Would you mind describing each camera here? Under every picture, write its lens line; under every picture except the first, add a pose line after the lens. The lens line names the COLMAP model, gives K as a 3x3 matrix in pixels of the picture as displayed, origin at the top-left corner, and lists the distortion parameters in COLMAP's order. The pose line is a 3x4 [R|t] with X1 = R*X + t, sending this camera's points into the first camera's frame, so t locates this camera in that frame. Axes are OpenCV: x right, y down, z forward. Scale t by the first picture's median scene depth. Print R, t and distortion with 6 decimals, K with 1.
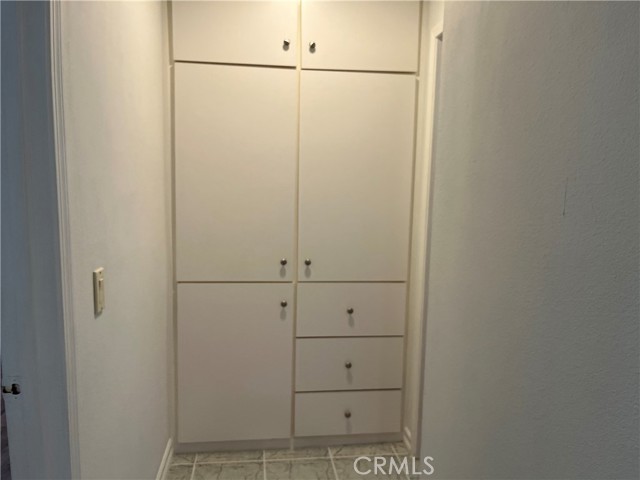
lens RADIAL K [[488.5, 0, 321.1], [0, 488.5, 239.4], [0, 0, 1]] dist [0.031810, -0.057809]
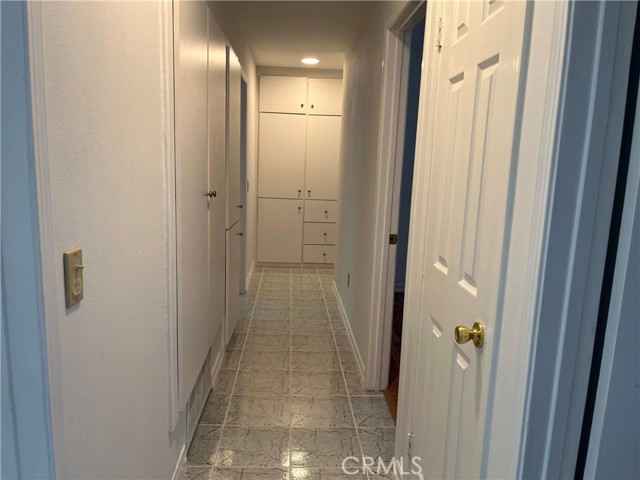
lens RADIAL K [[488.5, 0, 319.4], [0, 488.5, 242.6], [0, 0, 1]] dist [0.031810, -0.057809]
pose [[0.997607, 0.028076, -0.063188, 0.188784], [-0.023877, 0.997517, 0.066258, 0.139999], [0.064891, -0.064591, 0.995800, -1.500709]]
